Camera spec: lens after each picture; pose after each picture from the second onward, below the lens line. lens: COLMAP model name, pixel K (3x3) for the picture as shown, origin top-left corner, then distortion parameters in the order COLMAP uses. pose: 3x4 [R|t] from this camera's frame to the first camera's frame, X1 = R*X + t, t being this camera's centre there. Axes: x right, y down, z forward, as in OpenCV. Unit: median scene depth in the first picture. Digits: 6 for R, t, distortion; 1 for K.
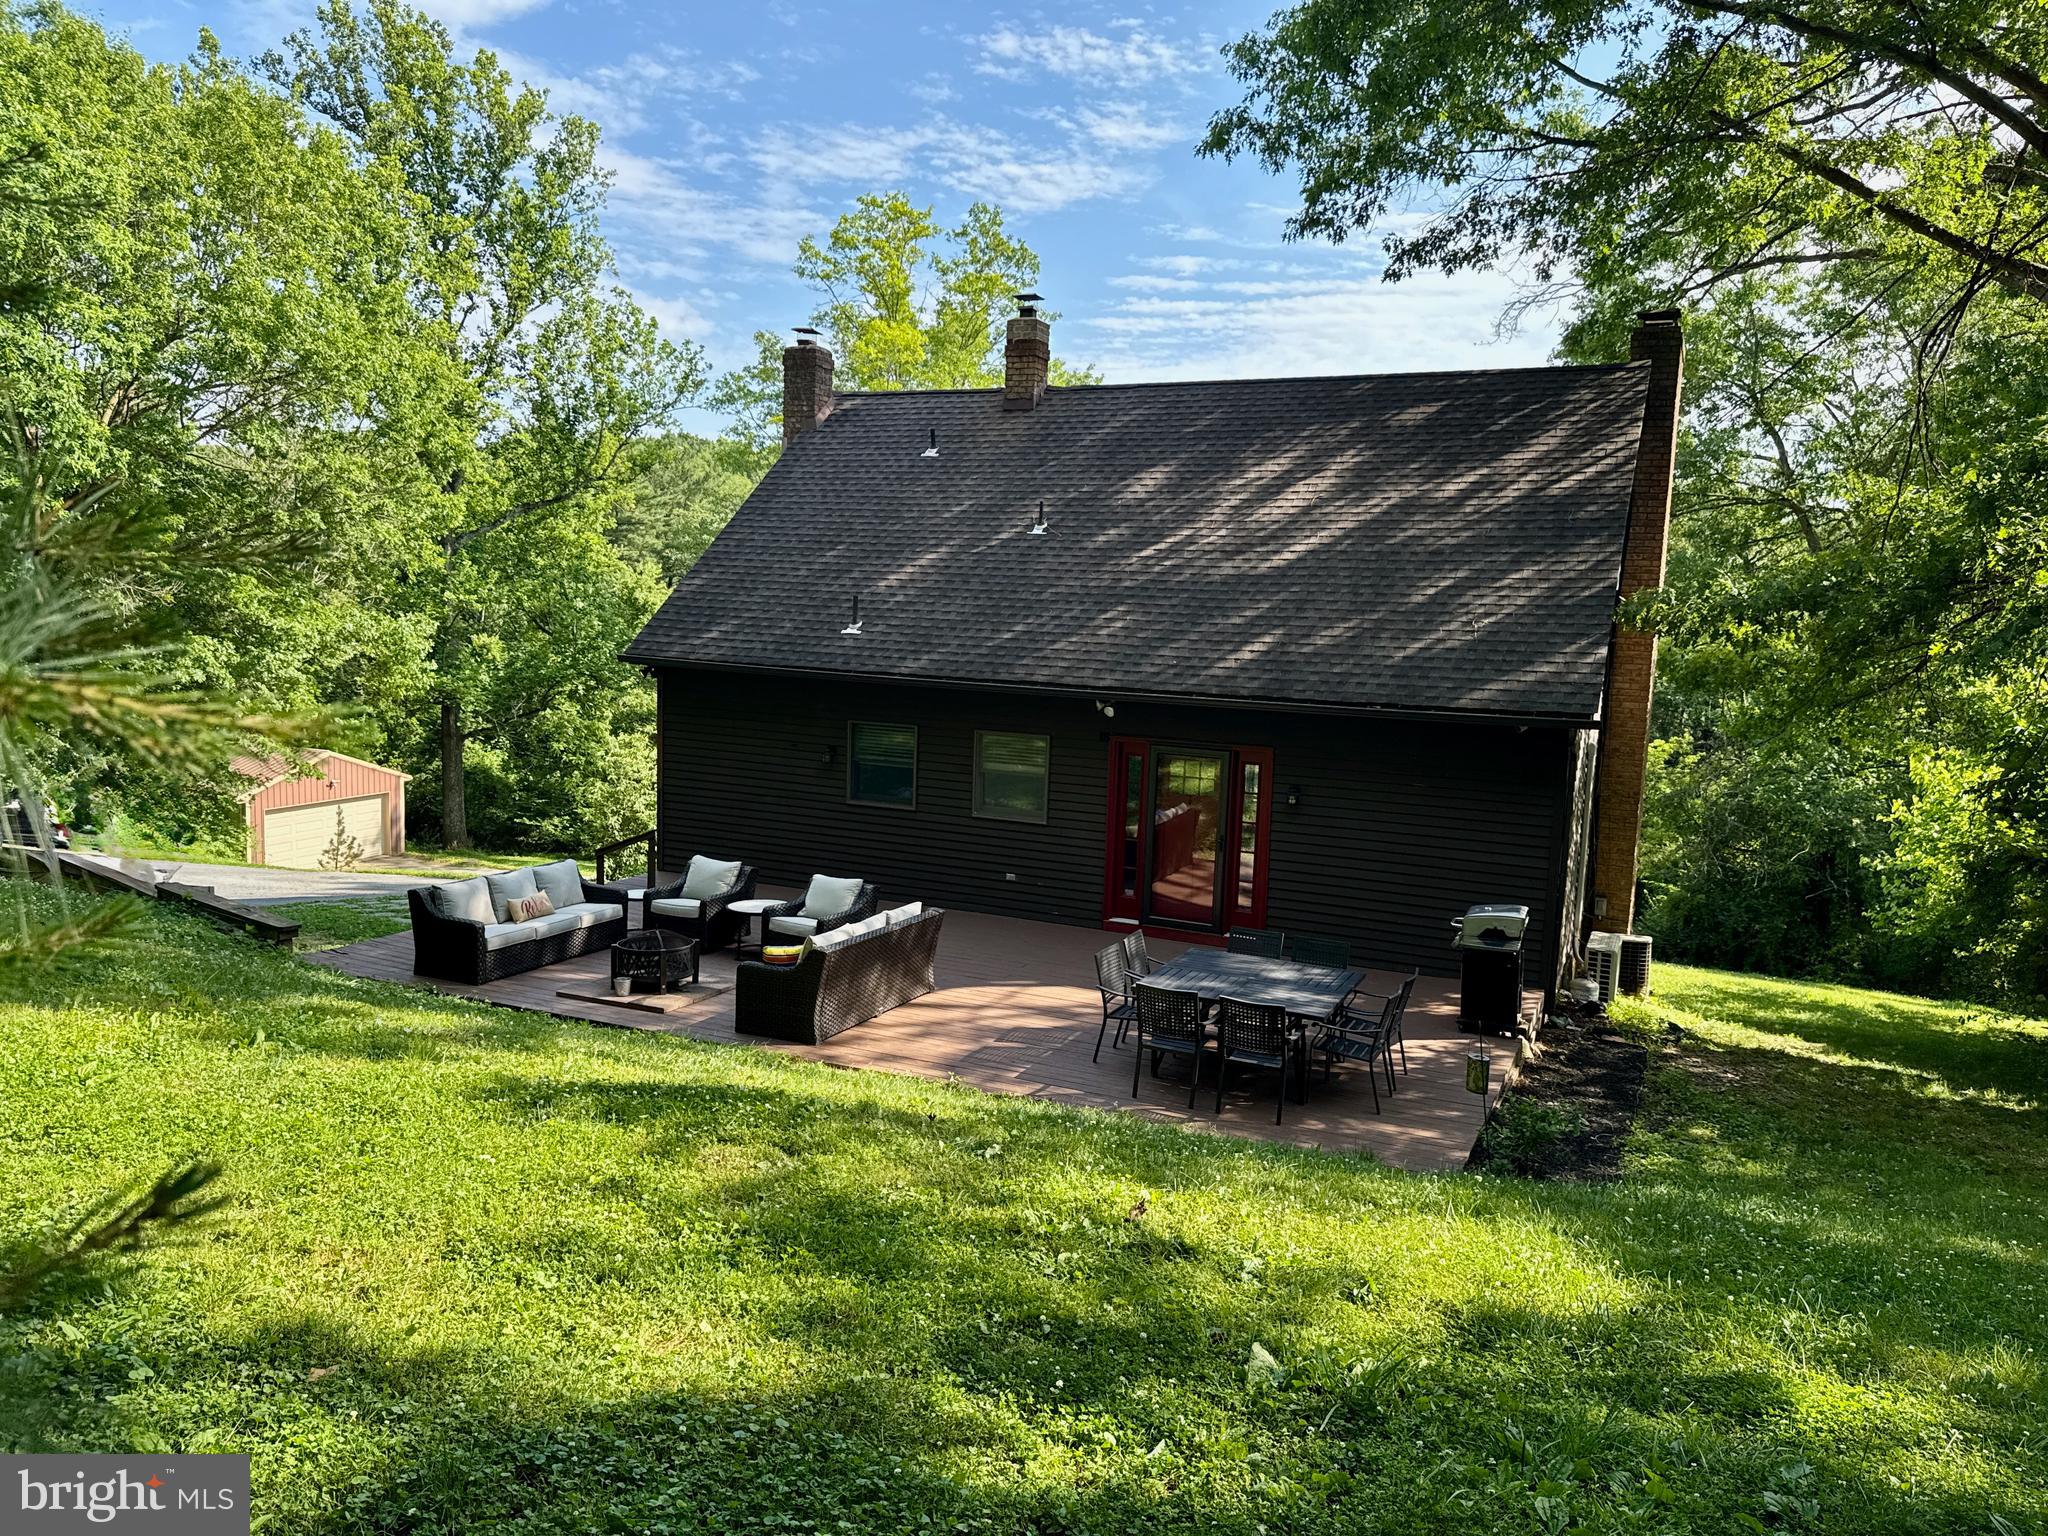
lens RADIAL K [[1455.5, 0, 1024.7], [0, 1455.5, 769.3], [0, 0, 1]] dist [-0.002516, -0.002334]
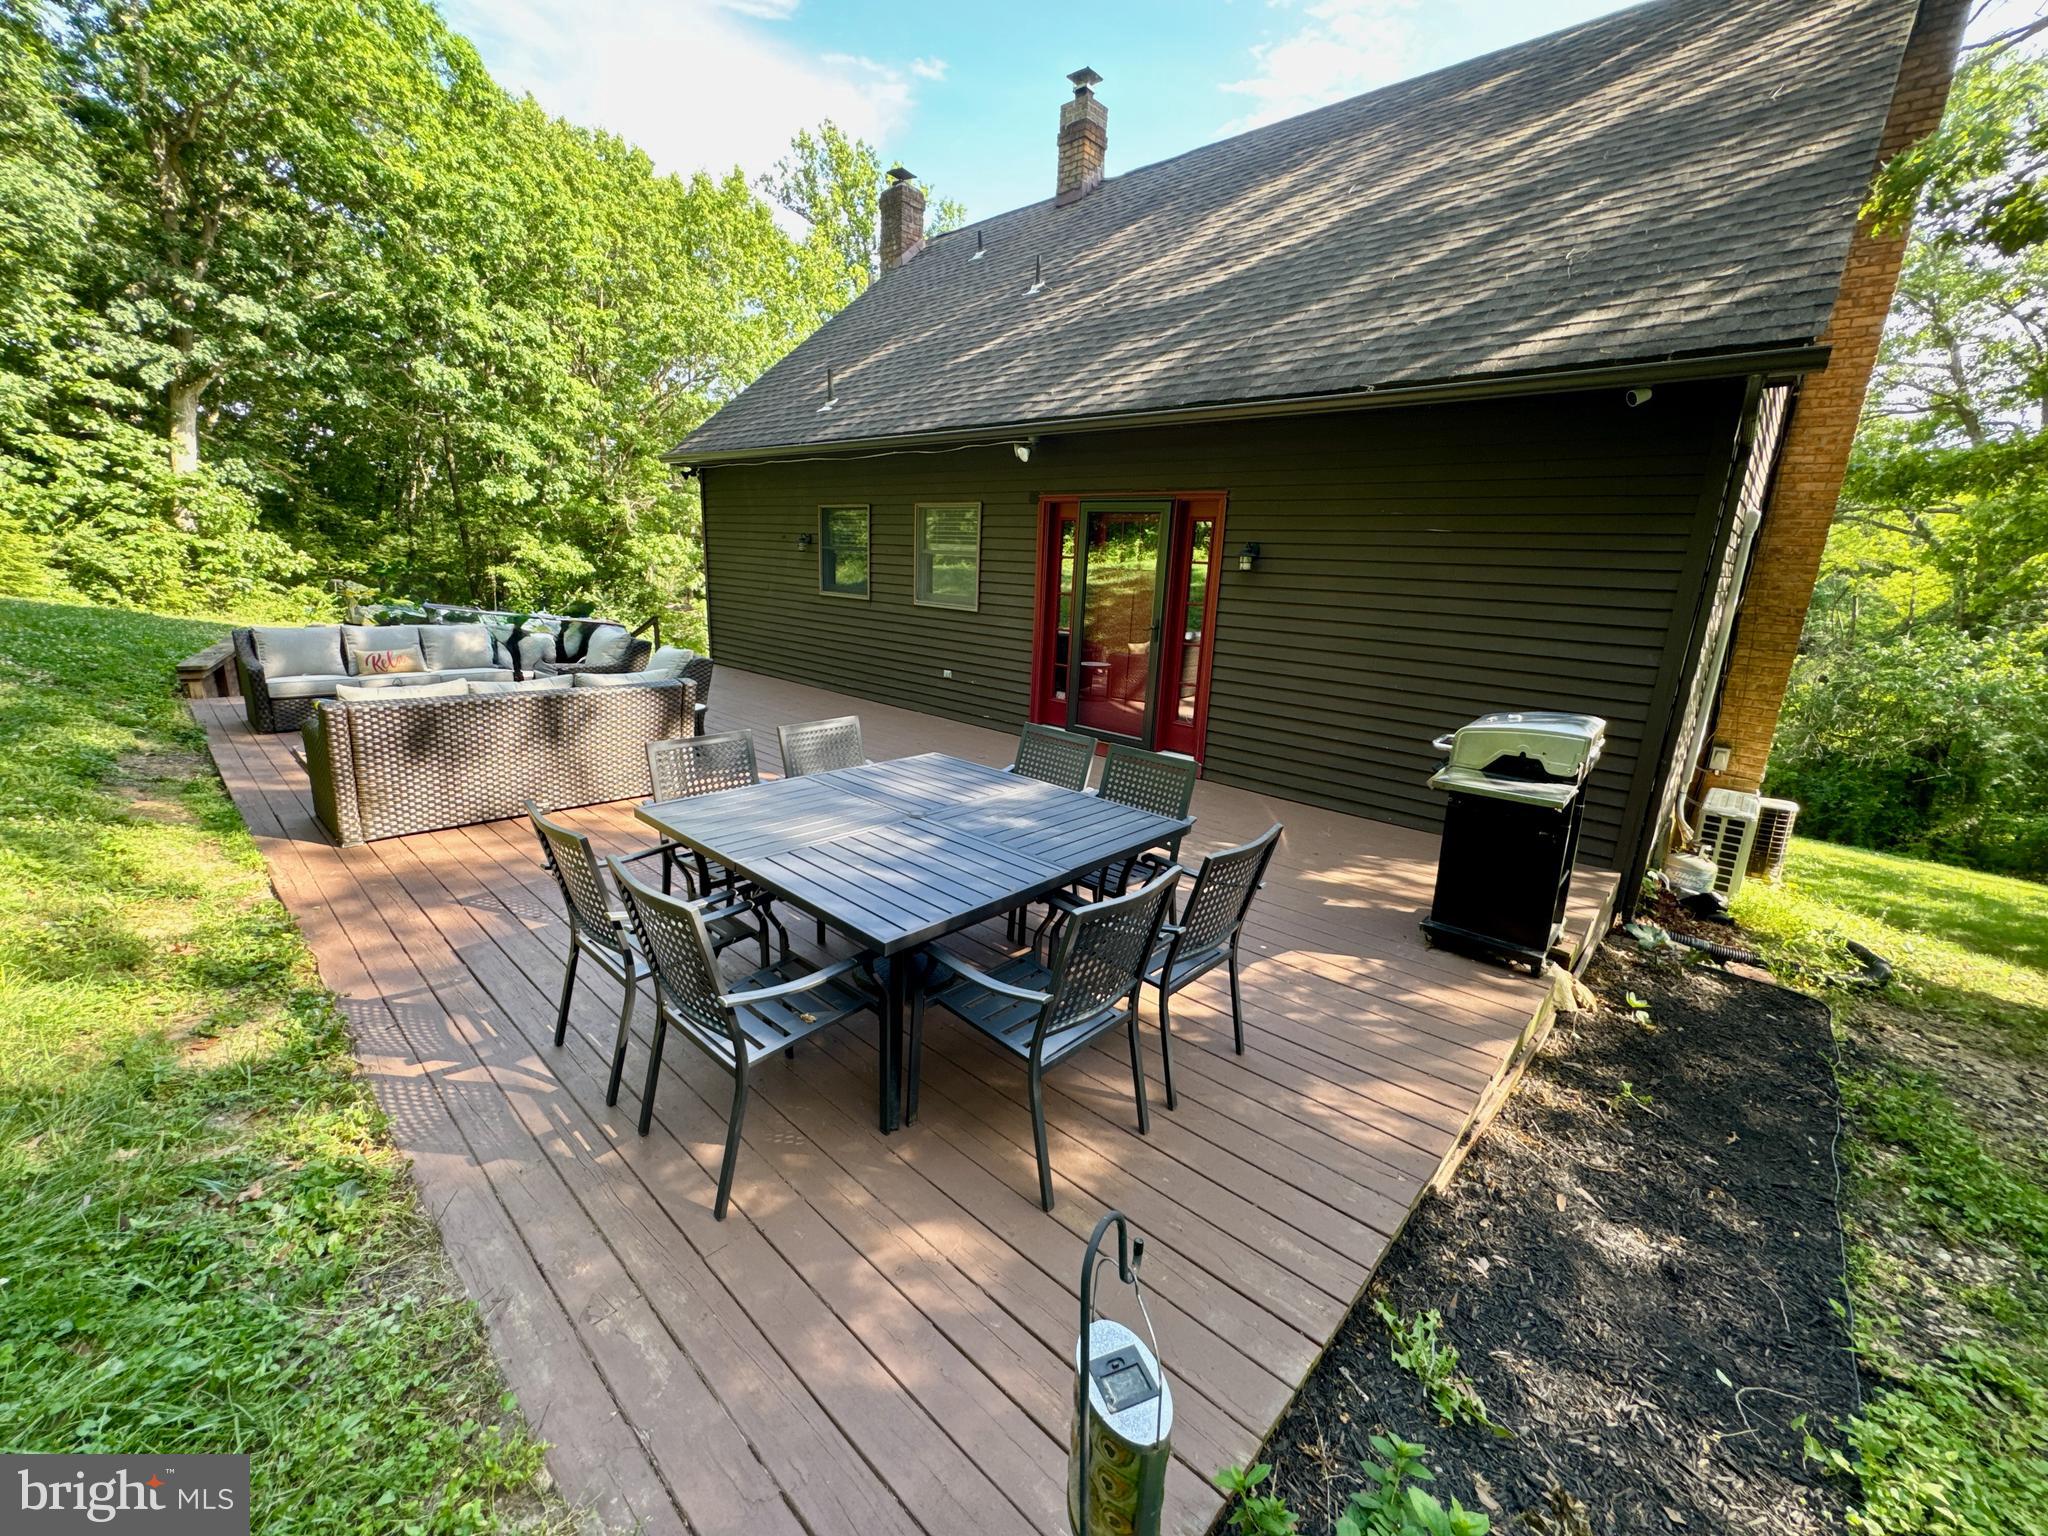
lens RADIAL K [[823.2, 0, 1021.0], [0, 823.2, 768.0], [0, 0, 1]] dist [0.016586, -0.000100]
pose [[0.955296, 0.078724, -0.284978, 0.184381], [-0.043682, 0.990902, 0.127303, 0.065072], [0.292407, -0.109164, 0.950043, 0.519270]]
